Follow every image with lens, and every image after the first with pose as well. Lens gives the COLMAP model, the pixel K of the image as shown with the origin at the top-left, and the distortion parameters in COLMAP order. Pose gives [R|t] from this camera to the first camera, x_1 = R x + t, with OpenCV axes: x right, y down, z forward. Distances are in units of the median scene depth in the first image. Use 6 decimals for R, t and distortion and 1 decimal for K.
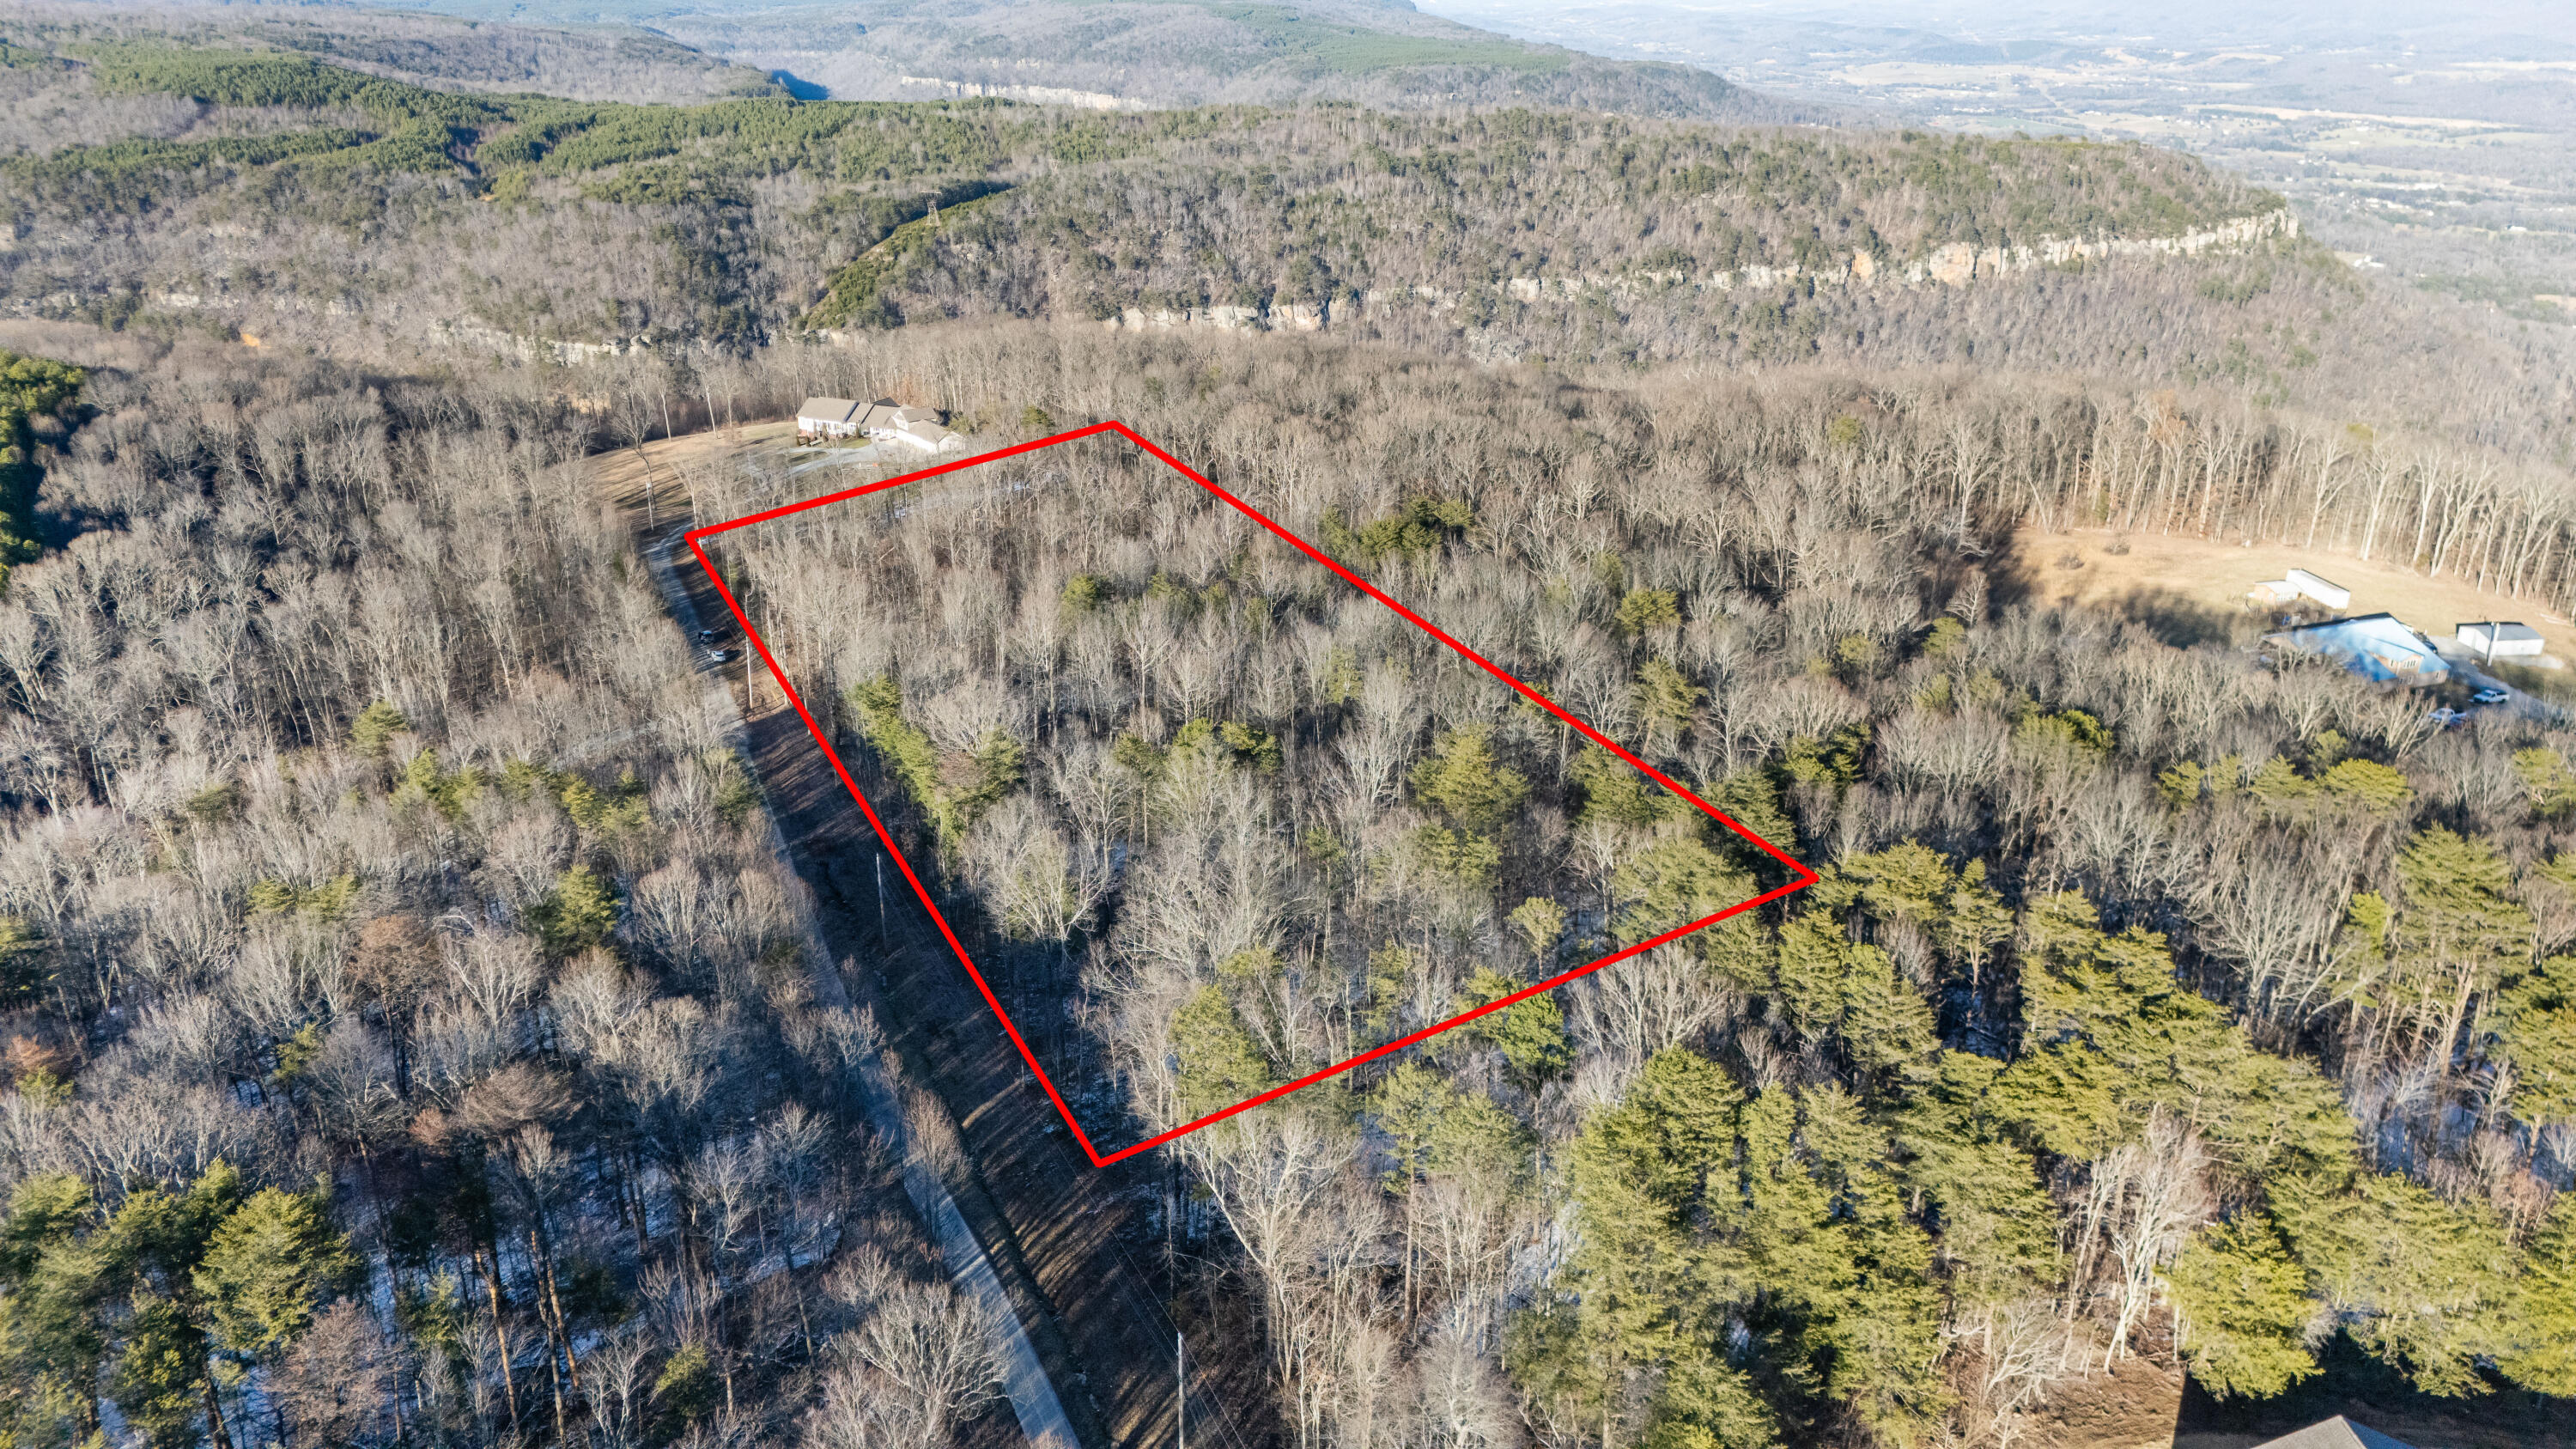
lens RADIAL K [[1899.7, 0, 1273.4], [0, 1899.7, 733.6], [0, 0, 1]] dist [0.069991, -0.052856]
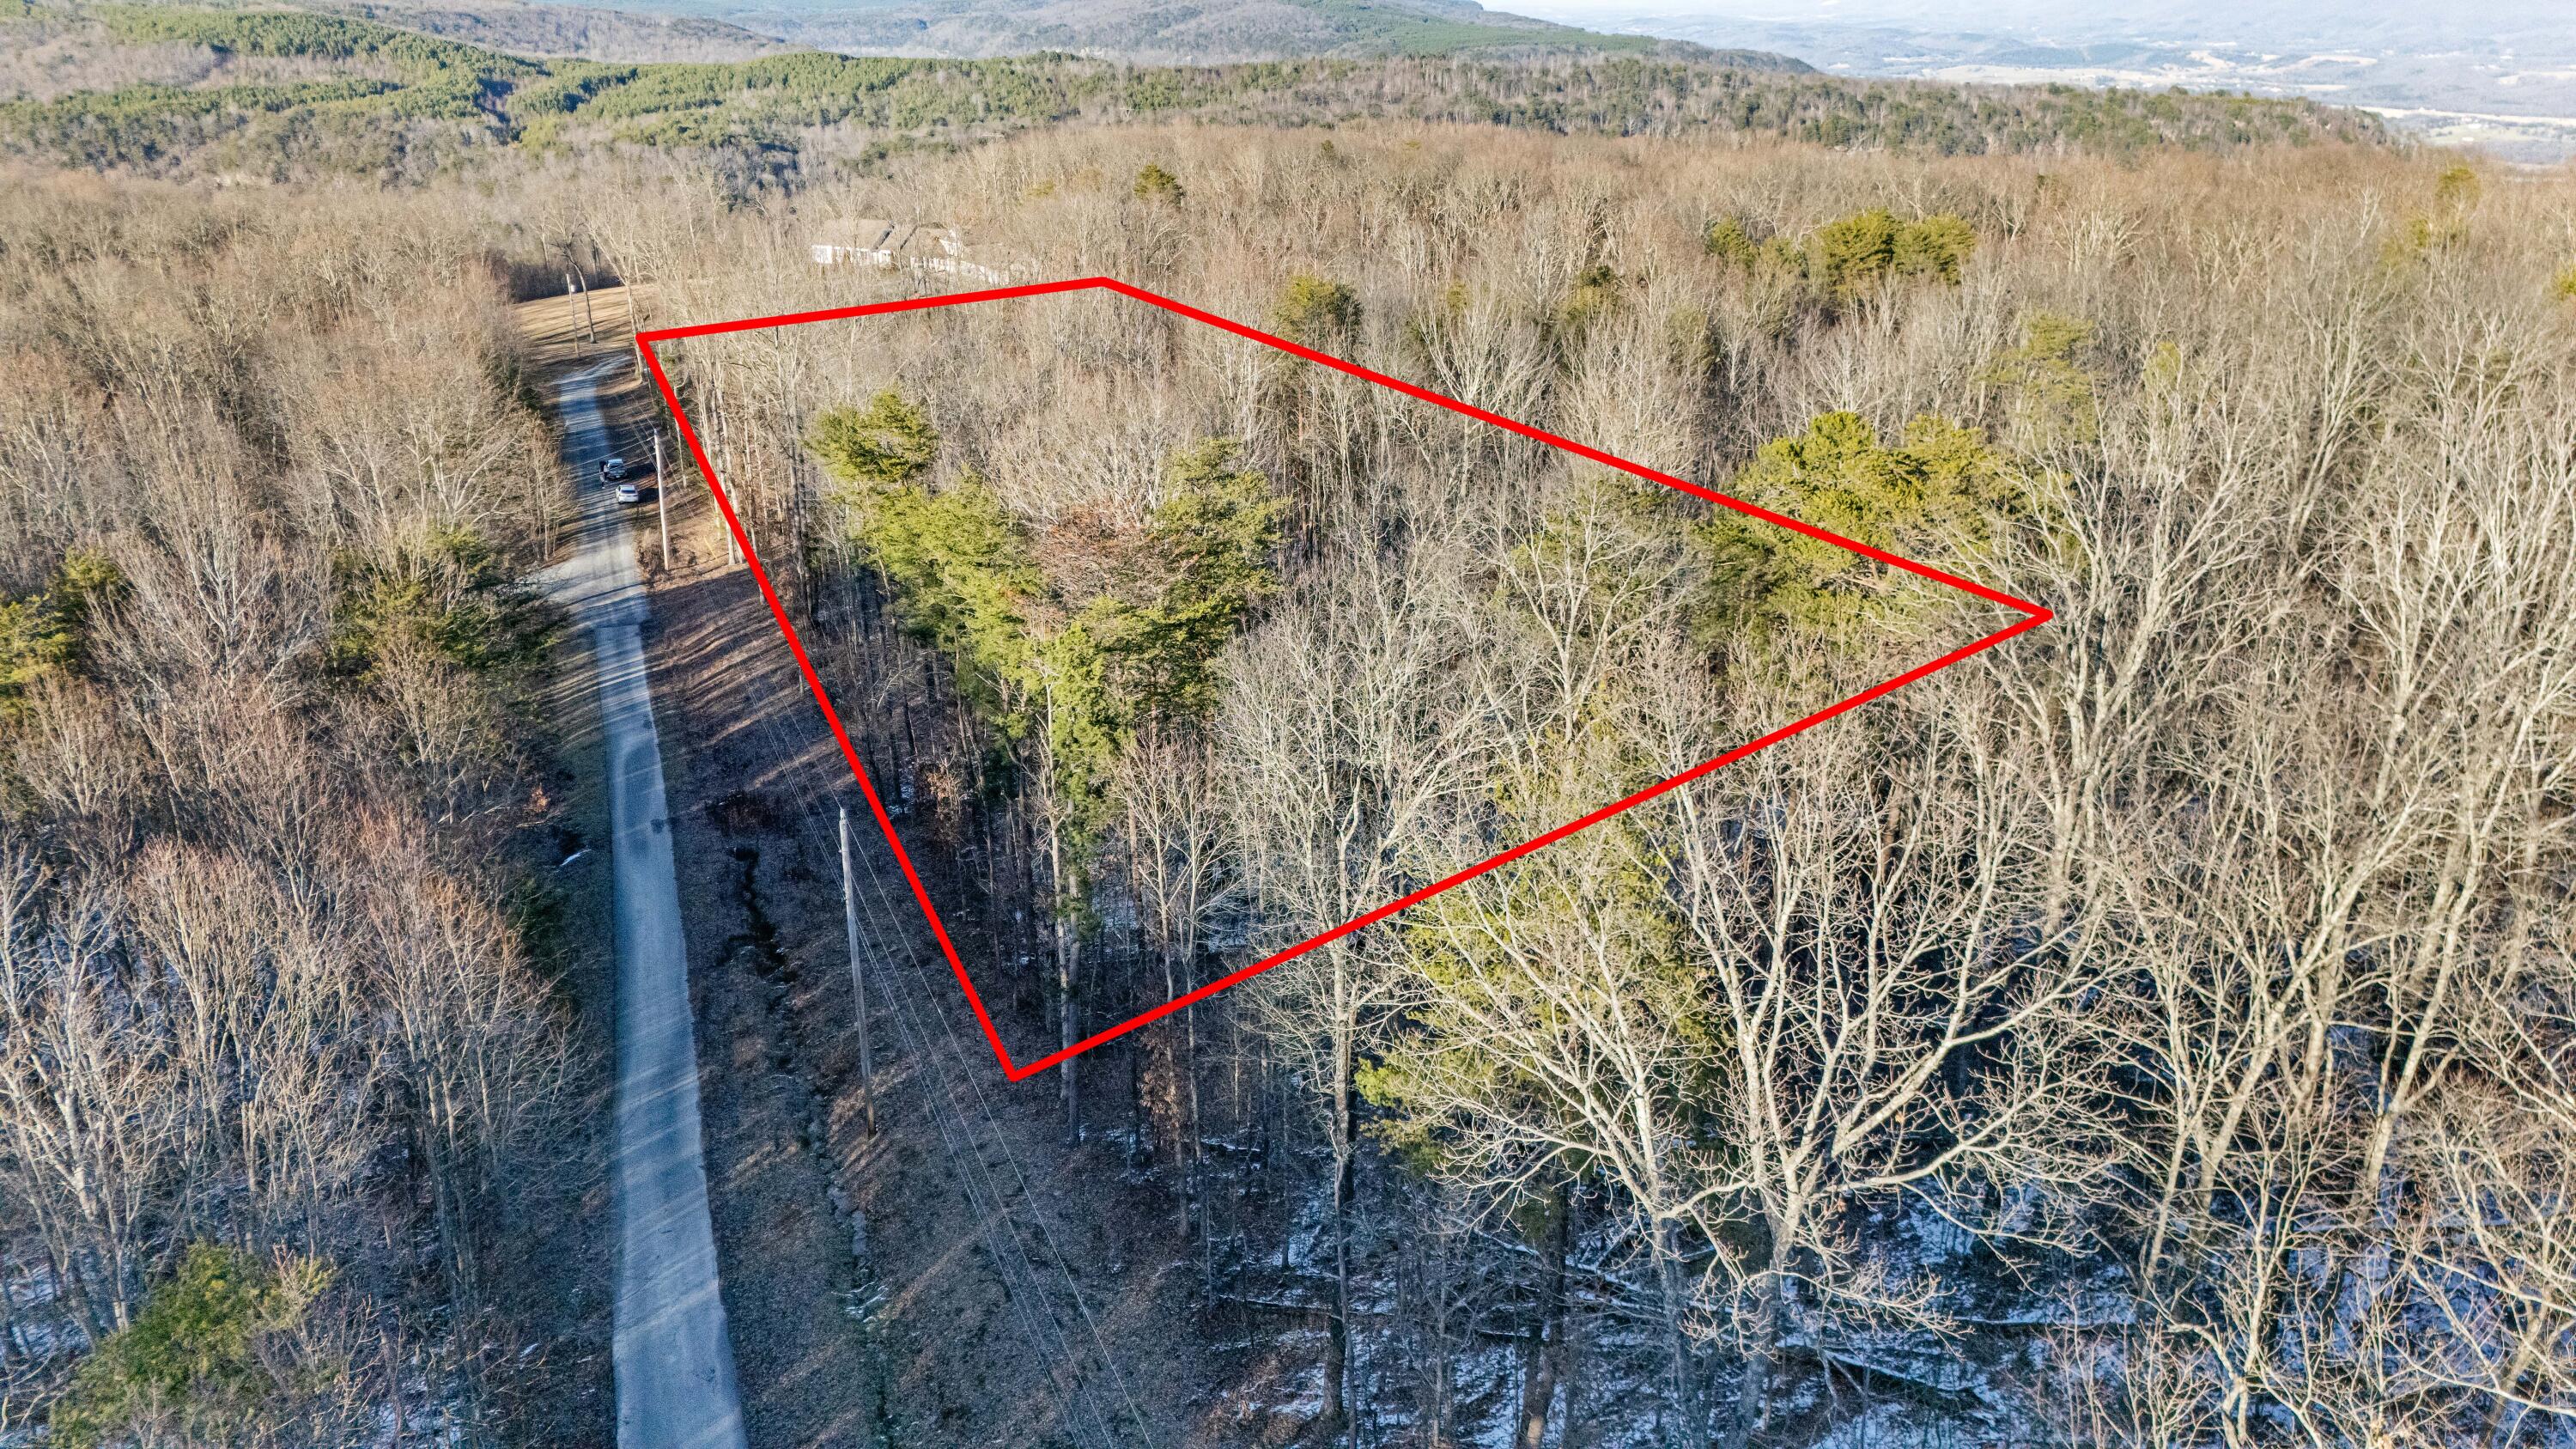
lens RADIAL K [[1899.7, 0, 1291.0], [0, 1899.7, 725.1], [0, 0, 1]] dist [0.069991, -0.052856]
pose [[0.999787, 0.010083, -0.018007, -0.015998], [-0.010276, 0.999890, -0.010674, 0.006298], [0.017898, 0.010857, 0.999781, 0.085224]]
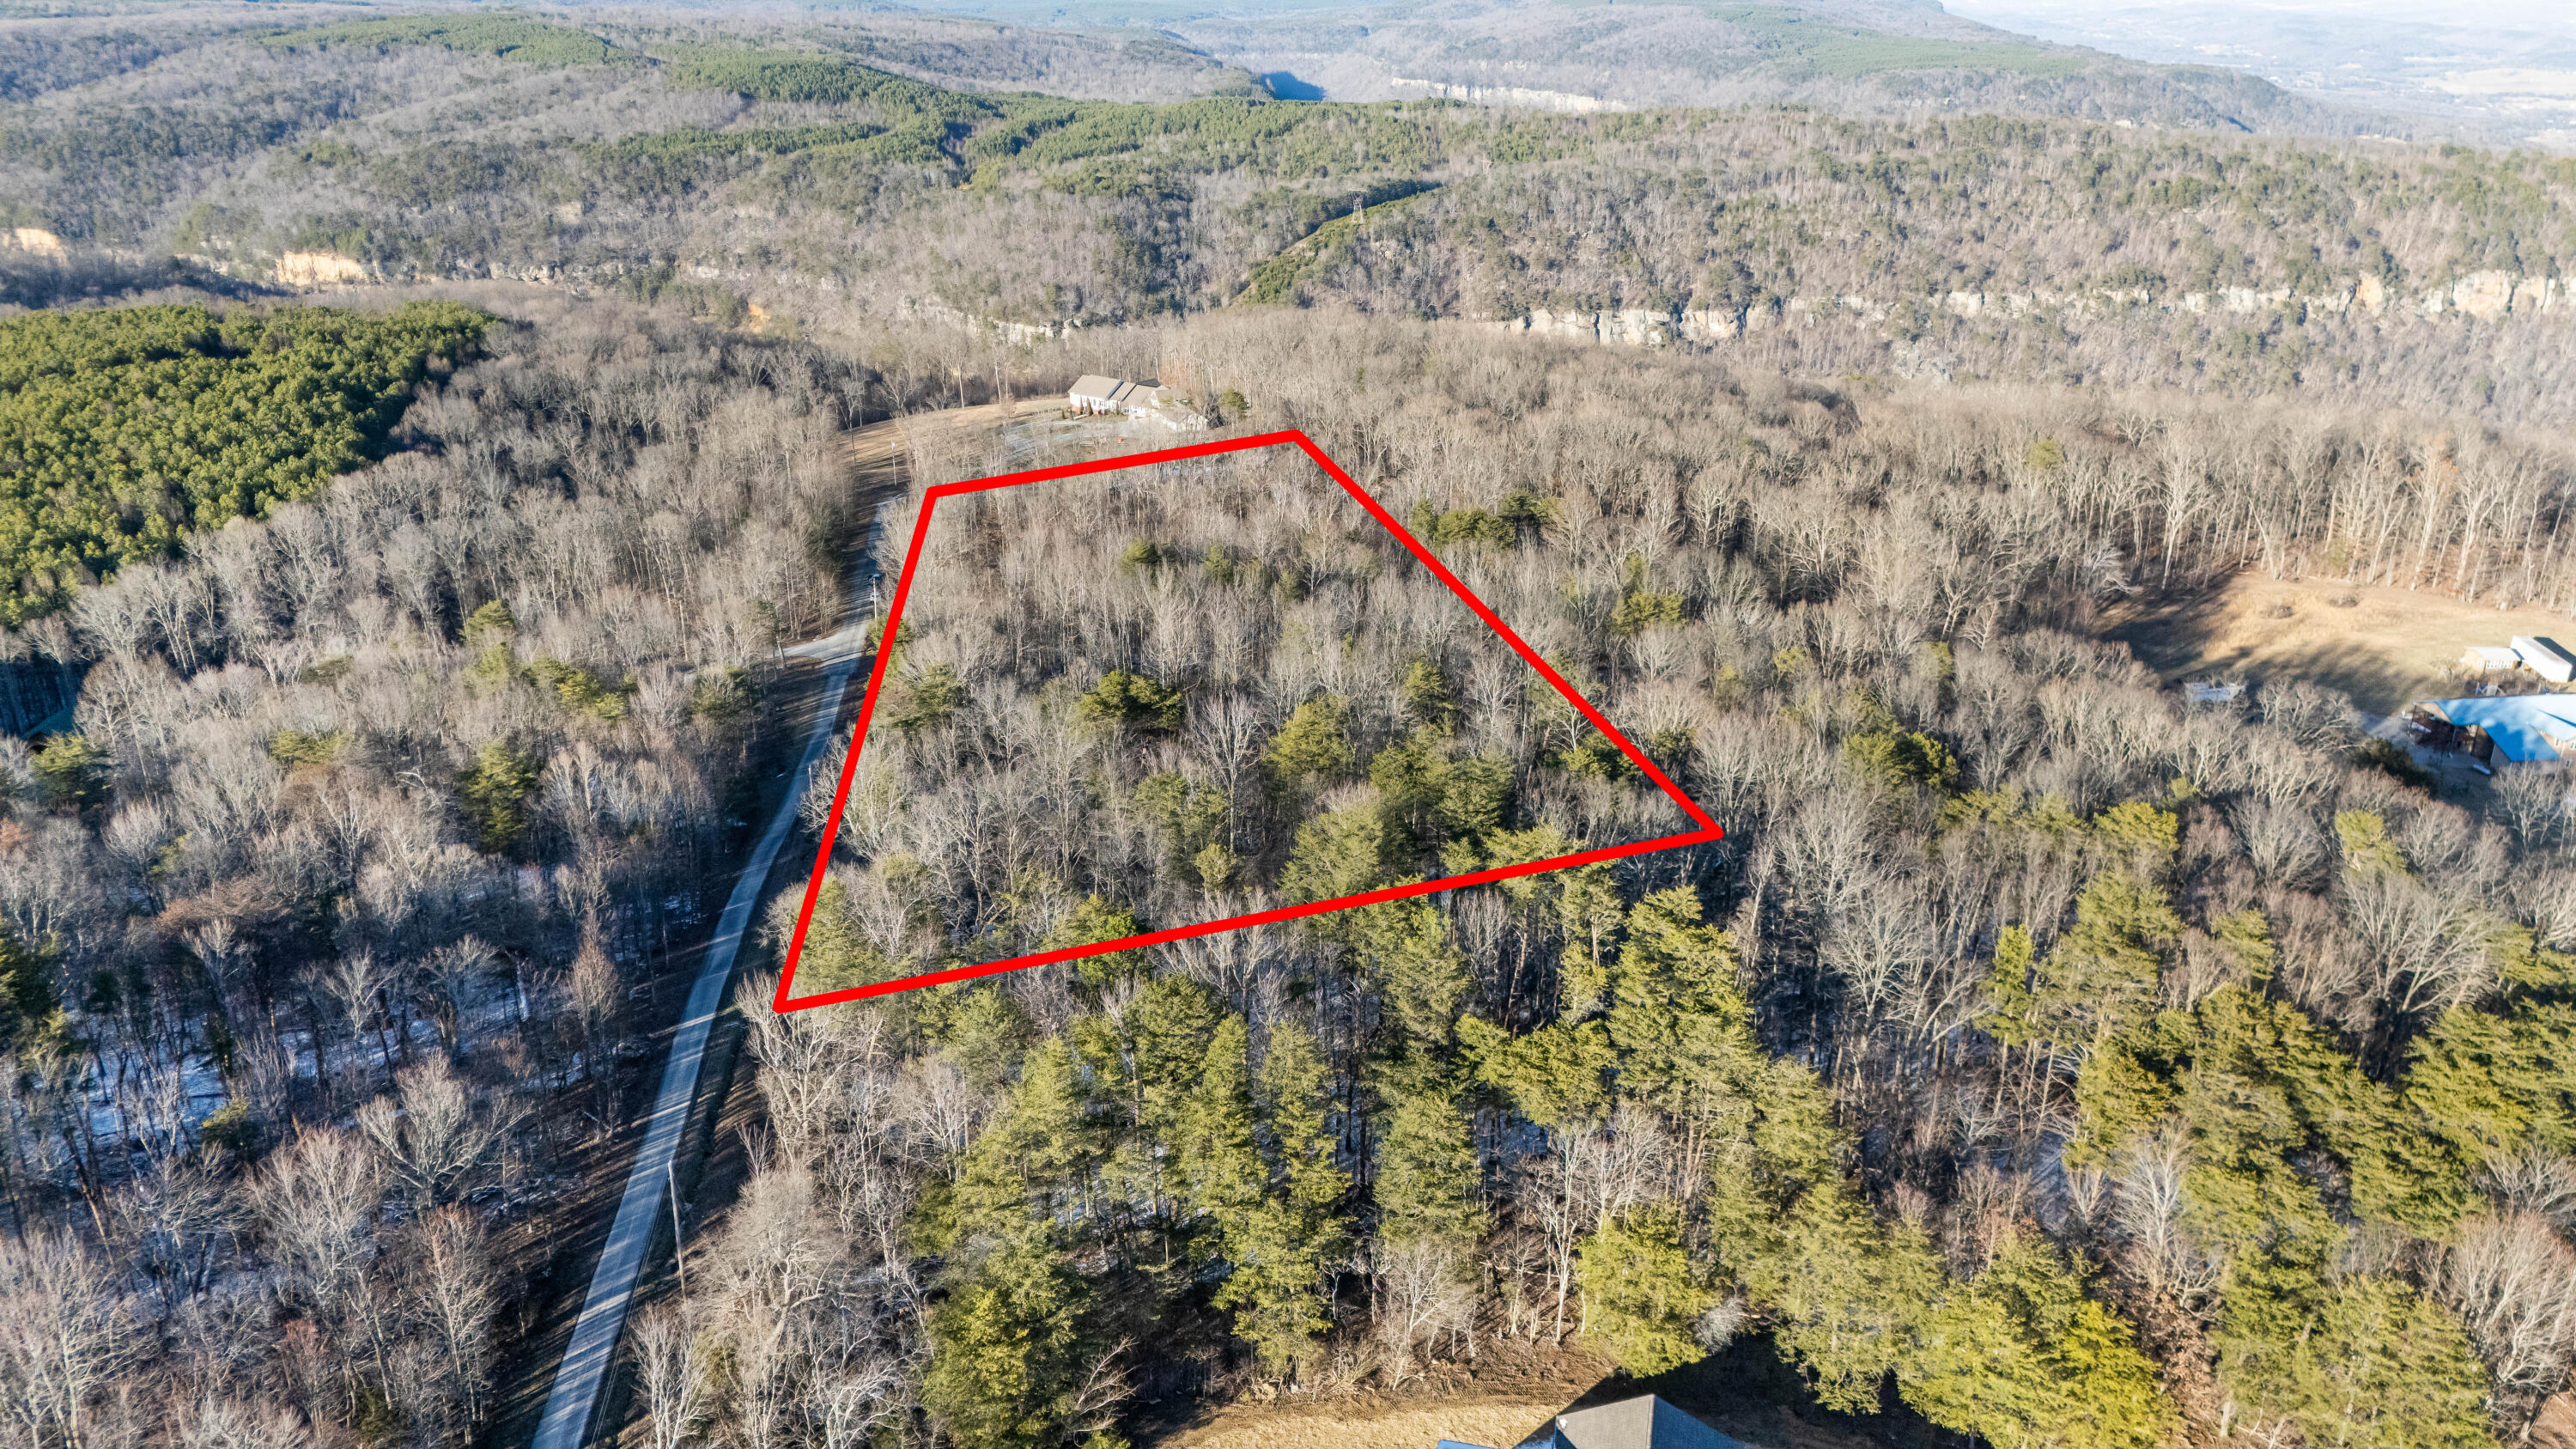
lens RADIAL K [[1899.7, 0, 1262.3], [0, 1899.7, 718.8], [0, 0, 1]] dist [0.069991, -0.052856]
pose [[0.967061, 0.091179, -0.237655, 0.038101], [-0.093017, 0.995658, 0.003495, 0.000917], [0.236942, 0.018726, 0.971343, -0.002683]]
